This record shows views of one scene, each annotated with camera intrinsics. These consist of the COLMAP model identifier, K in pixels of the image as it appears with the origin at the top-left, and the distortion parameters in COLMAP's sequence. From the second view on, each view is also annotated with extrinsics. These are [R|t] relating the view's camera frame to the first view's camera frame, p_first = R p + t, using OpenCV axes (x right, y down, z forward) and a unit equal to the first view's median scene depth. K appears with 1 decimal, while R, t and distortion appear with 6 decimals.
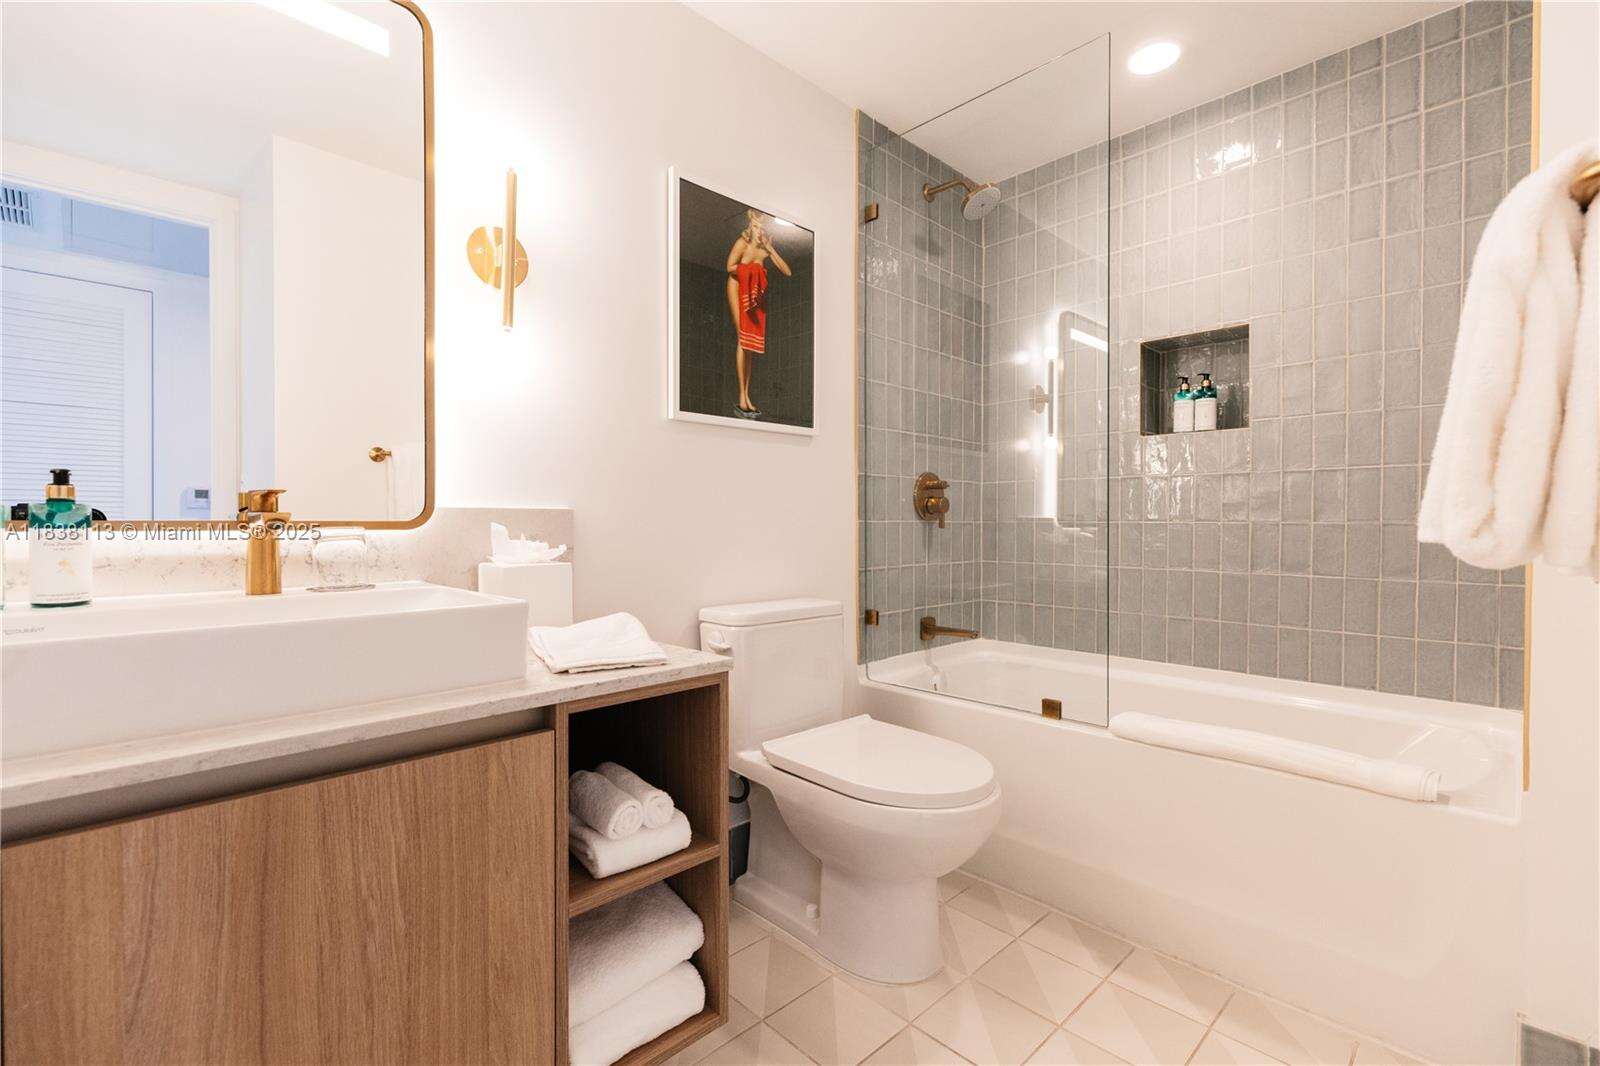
lens RADIAL K [[775.5, 0, 782.9], [0, 775.5, 540.3], [0, 0, 1]] dist [-0.000625, 0.001487]
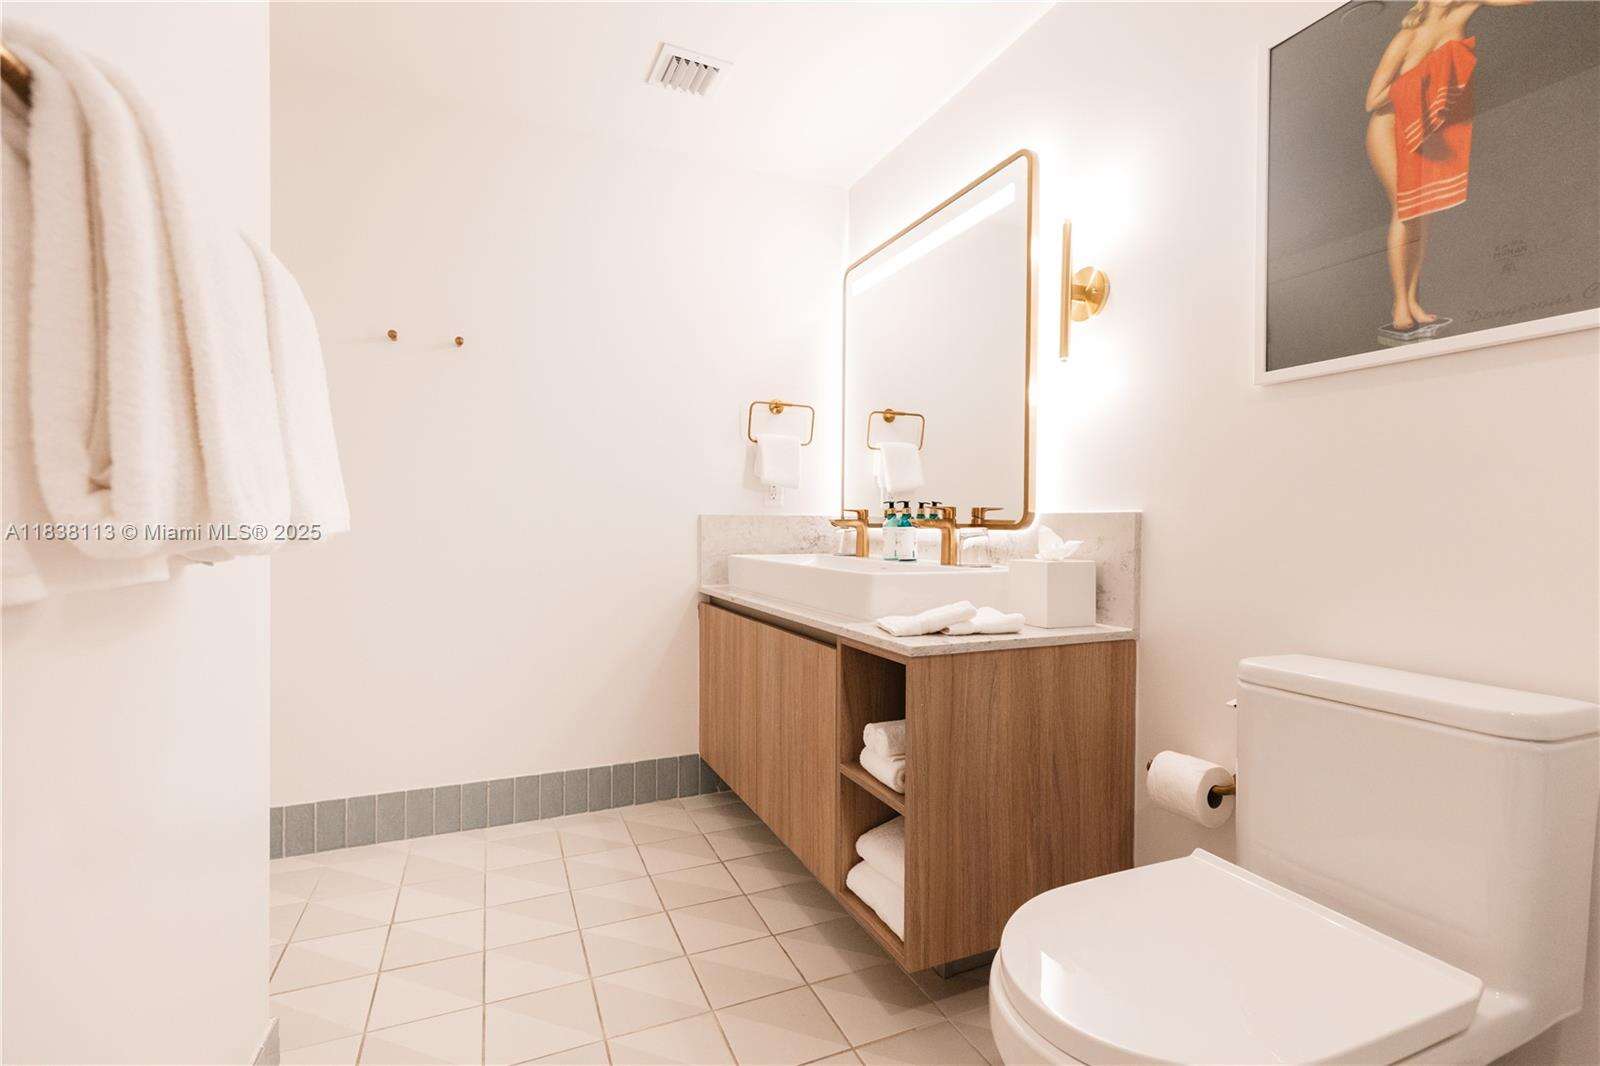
lens RADIAL K [[787.9, 0, 801.8], [0, 787.9, 535.8], [0, 0, 1]] dist [0.002683, -0.000651]
pose [[-0.404259, 0.011179, -0.914576, 0.659769], [-0.026818, 0.999351, 0.024069, -0.018507], [0.914251, 0.034258, -0.403697, 0.837498]]
